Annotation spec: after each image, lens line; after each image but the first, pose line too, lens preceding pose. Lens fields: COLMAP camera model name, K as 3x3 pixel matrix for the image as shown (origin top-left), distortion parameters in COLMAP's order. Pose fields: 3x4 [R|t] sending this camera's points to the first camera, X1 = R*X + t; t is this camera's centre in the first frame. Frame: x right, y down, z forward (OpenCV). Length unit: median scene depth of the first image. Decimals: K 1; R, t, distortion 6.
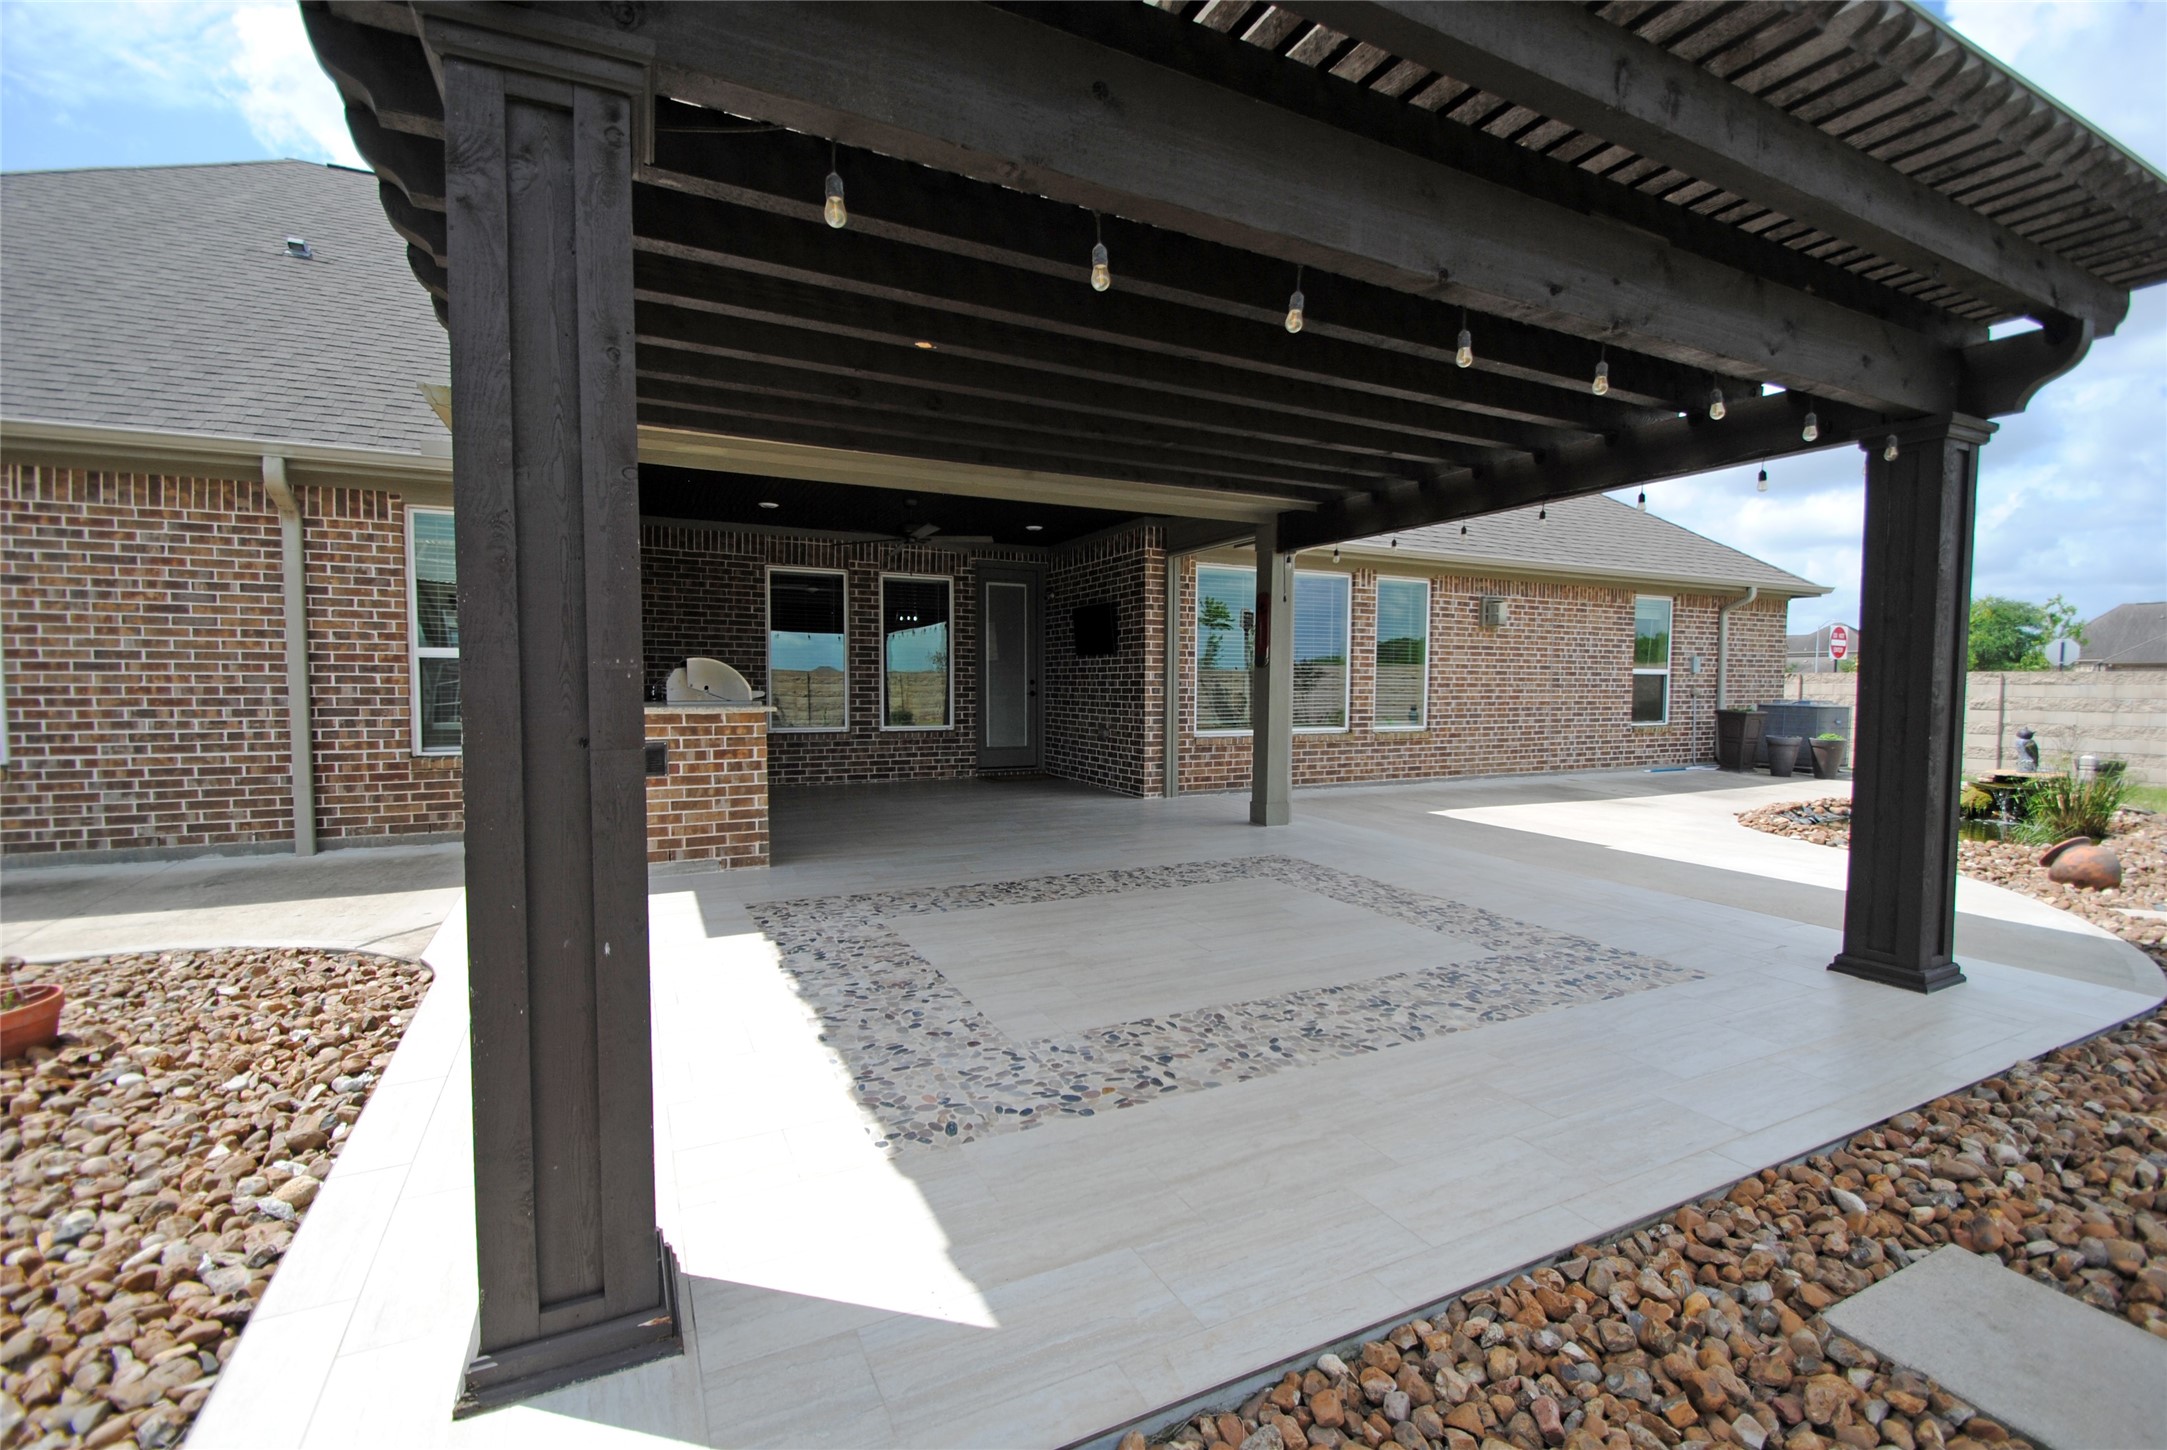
lens RADIAL K [[954.1, 0, 1101.7], [0, 954.1, 729.3], [0, 0, 1]] dist [0.012470, -0.015141]
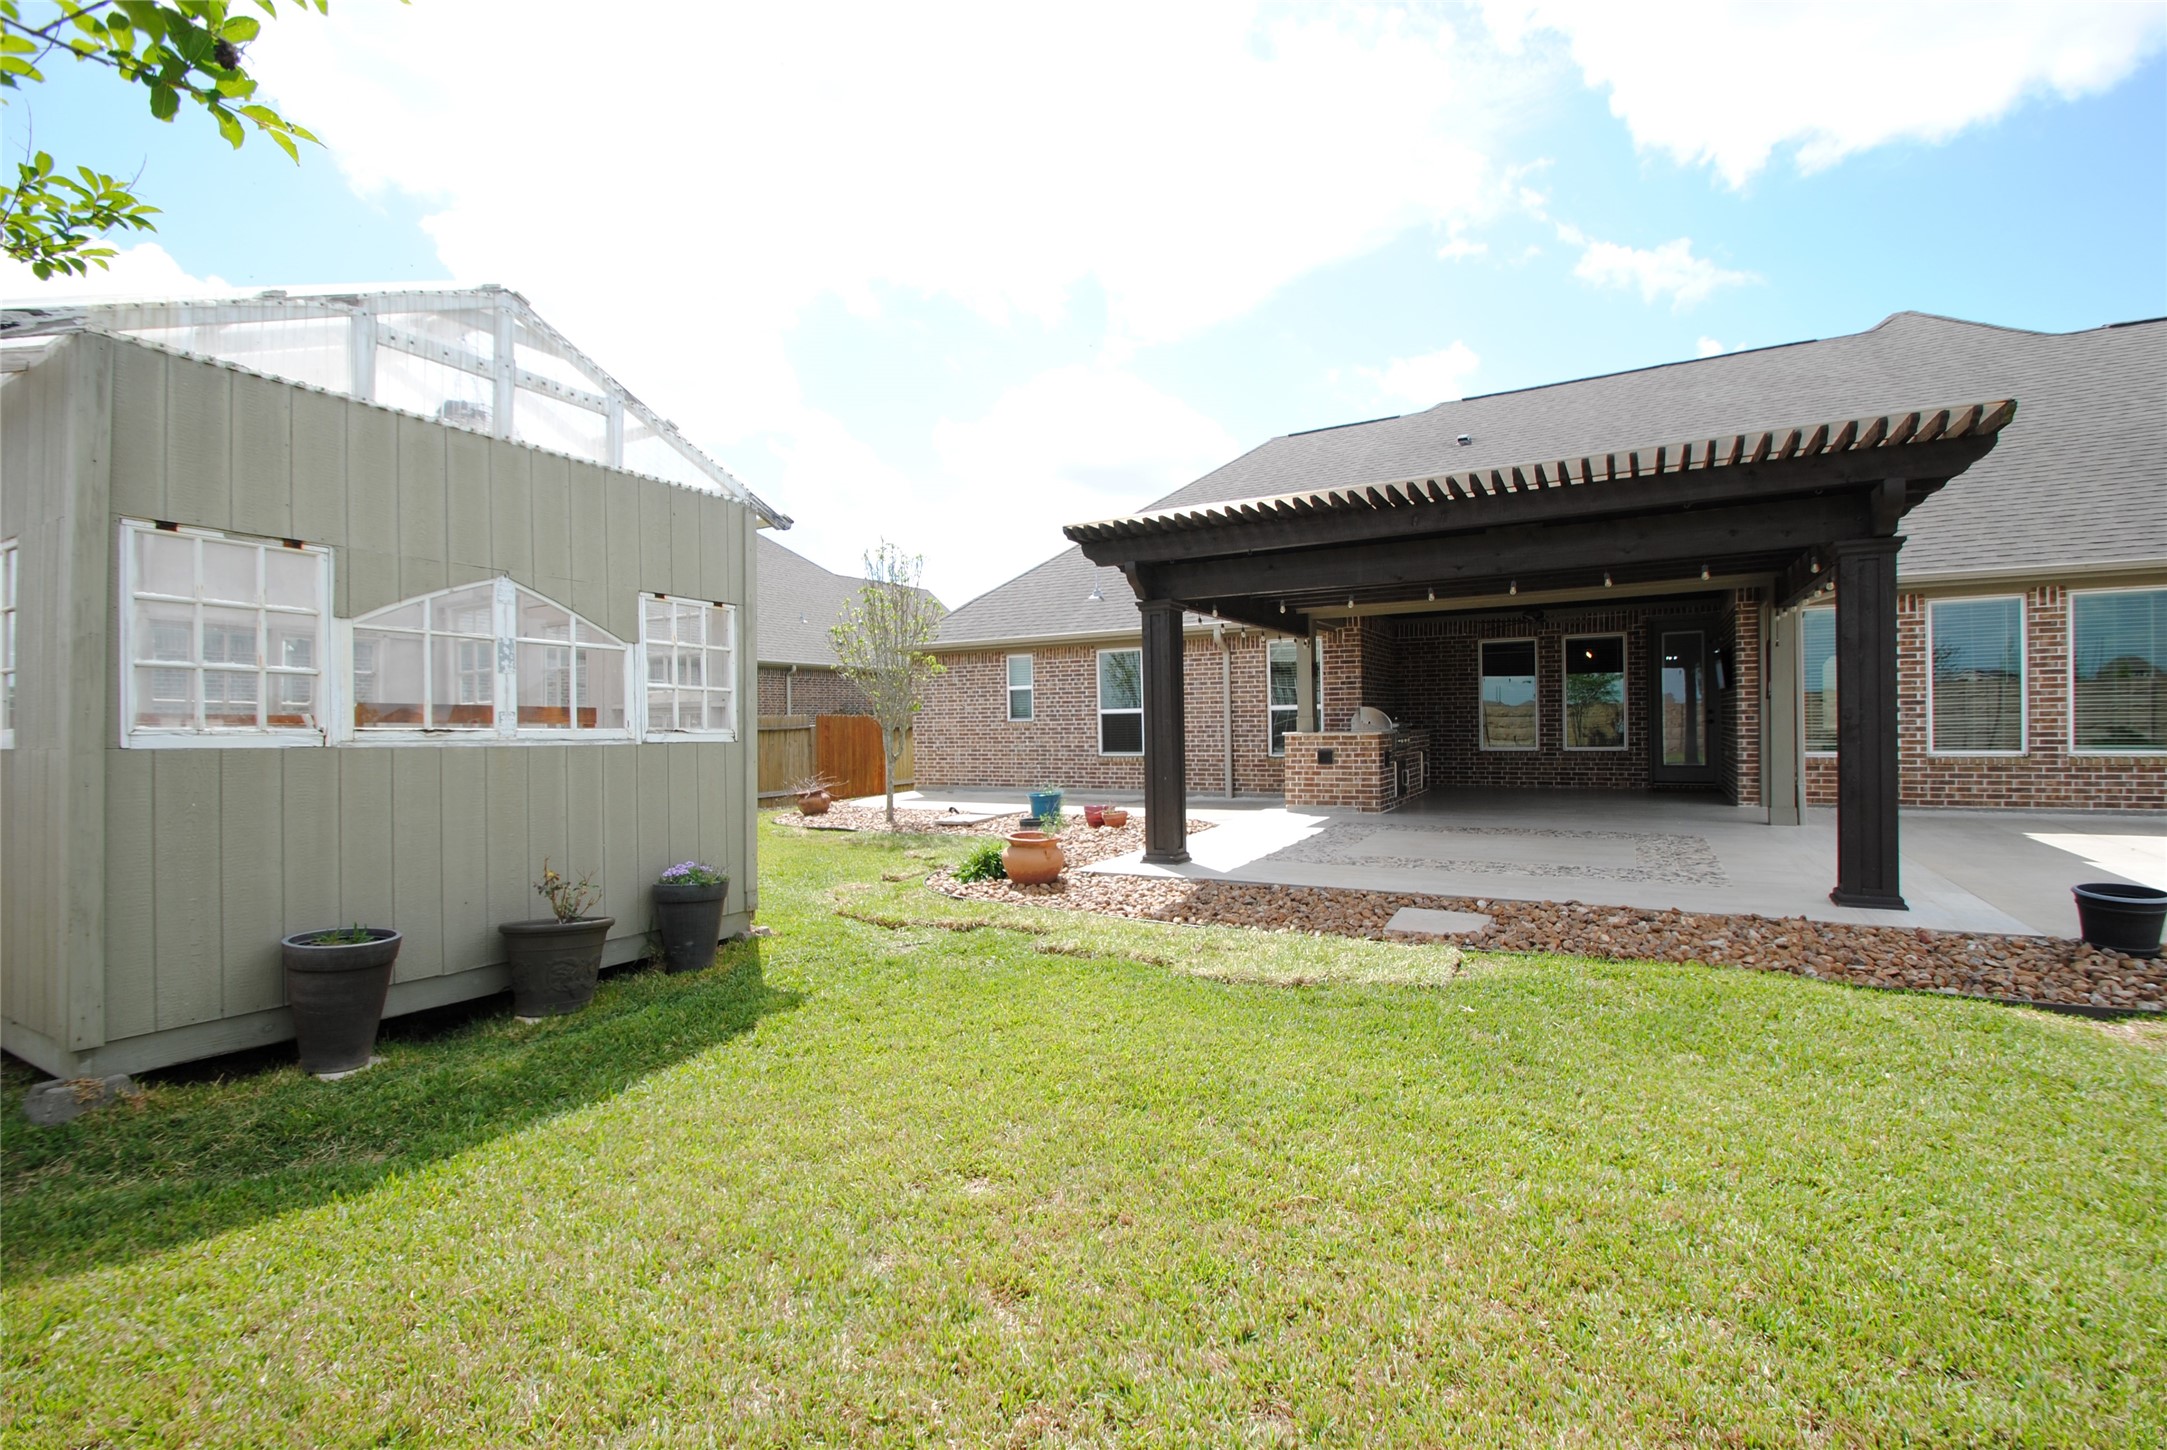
lens RADIAL K [[954.1, 0, 1096.4], [0, 954.1, 727.3], [0, 0, 1]] dist [0.012470, -0.015141]
pose [[0.557088, -0.011417, -0.830375, 0.929194], [-0.017997, 0.999505, -0.025817, 0.027484], [0.830259, 0.029326, 0.556606, -0.563783]]
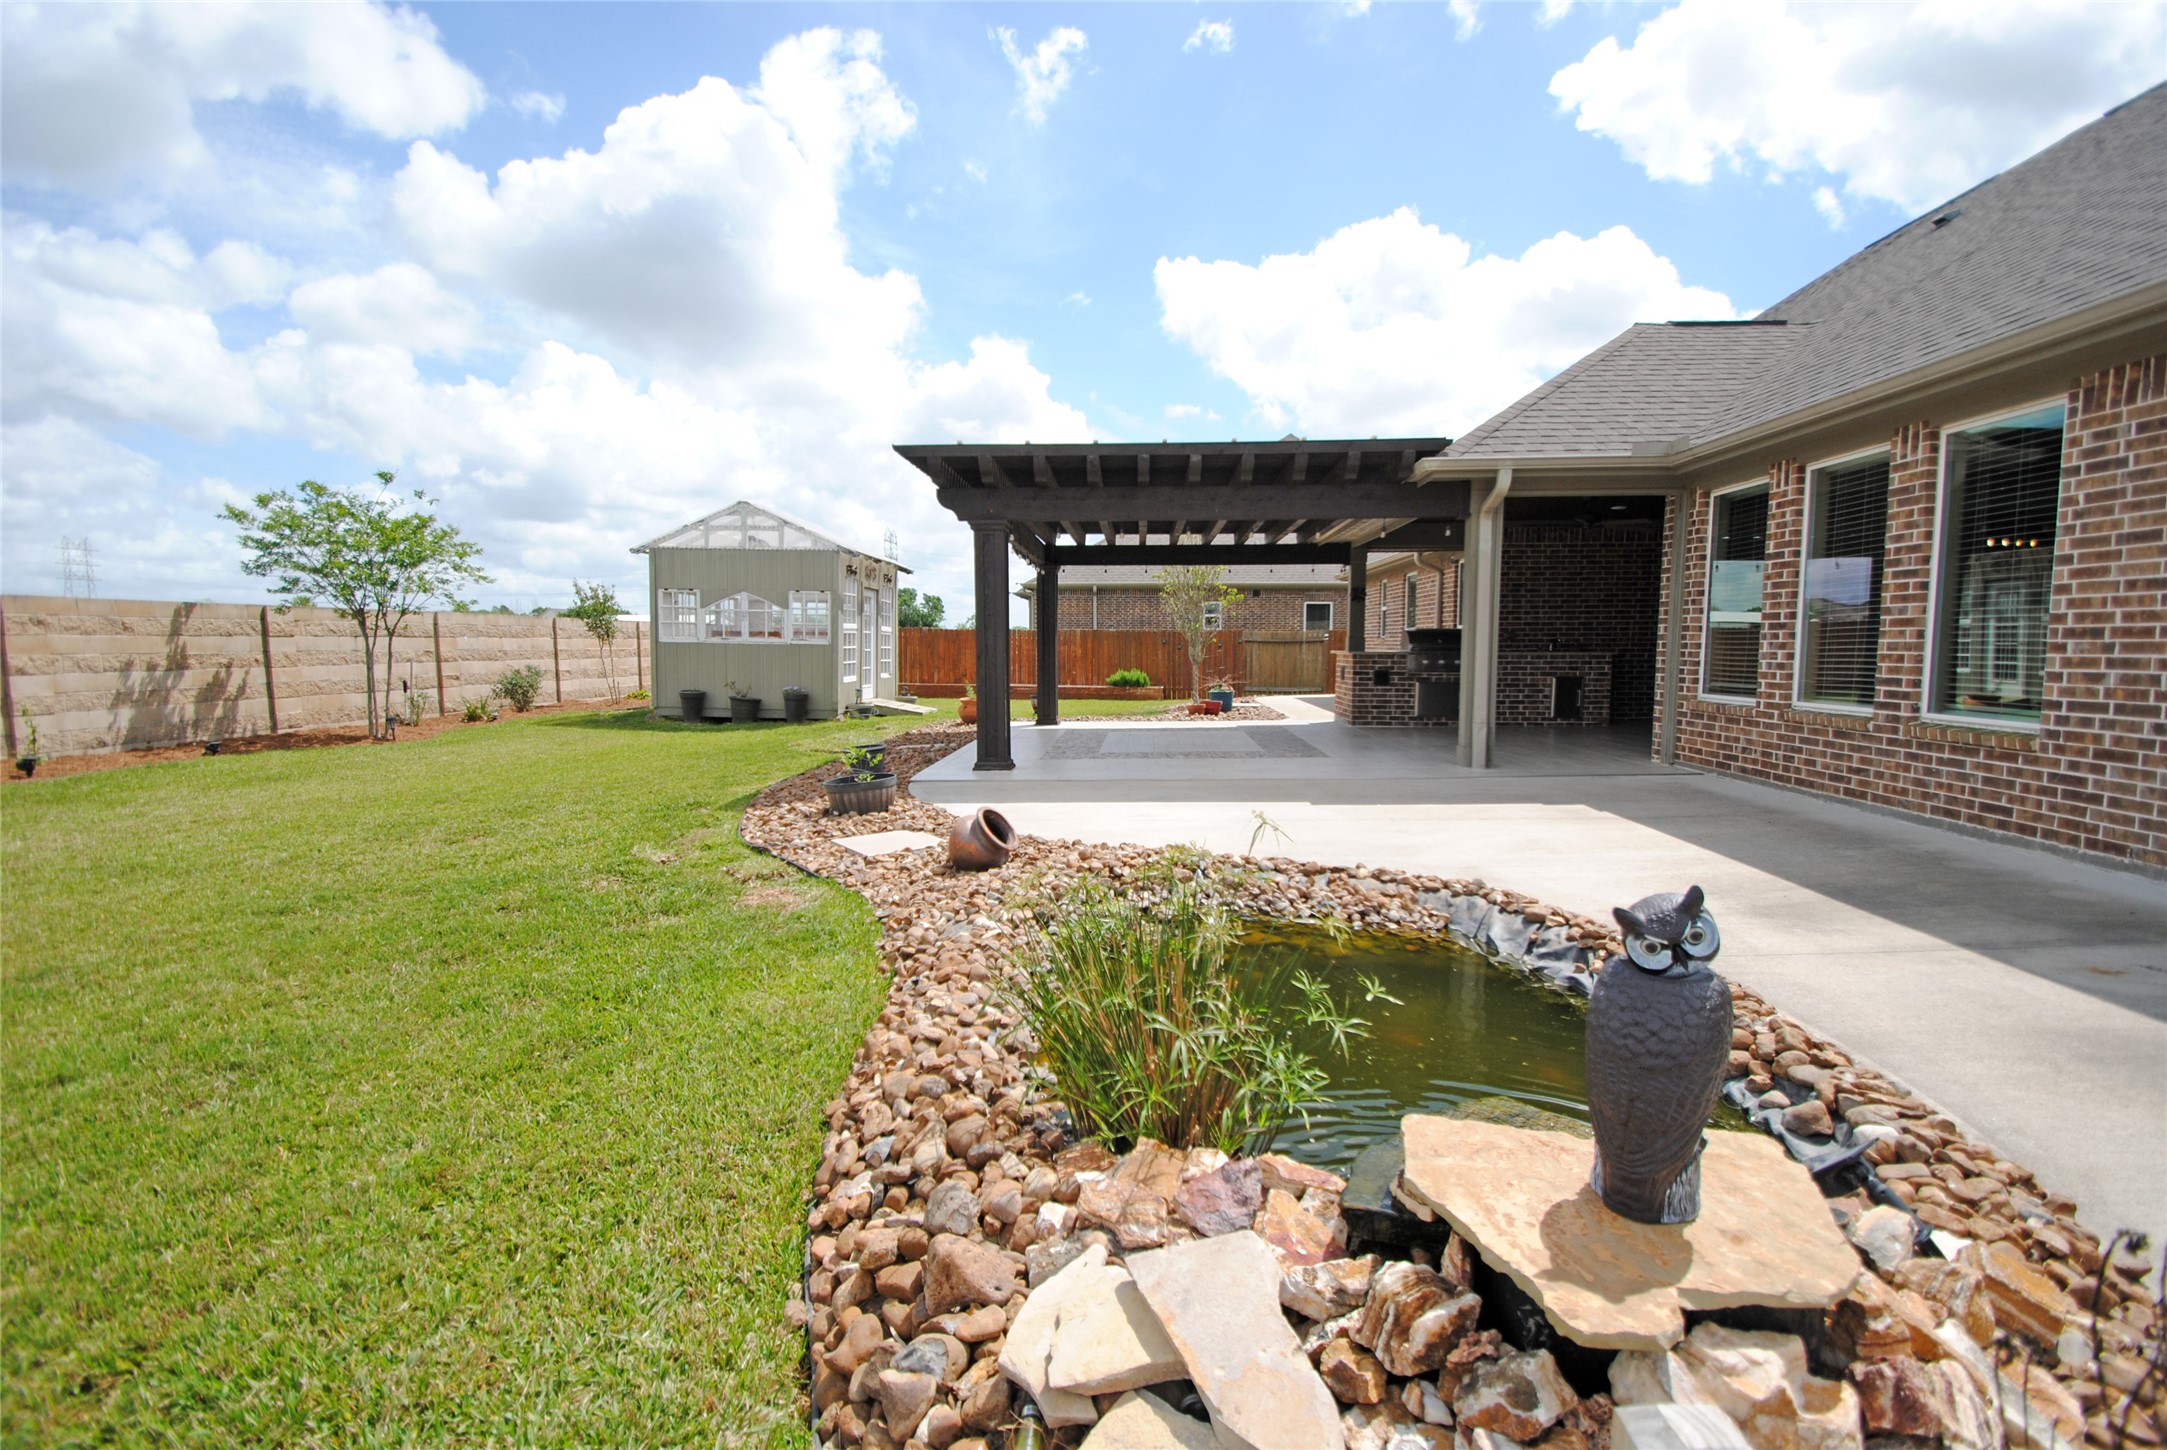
lens RADIAL K [[954.1, 0, 1096.8], [0, 954.1, 726.0], [0, 0, 1]] dist [0.012470, -0.015141]
pose [[-0.504445, 0.069339, -0.860655, 1.735737], [-0.042770, 0.993540, 0.105113, -0.056031], [0.862384, 0.089834, -0.498221, 1.528774]]
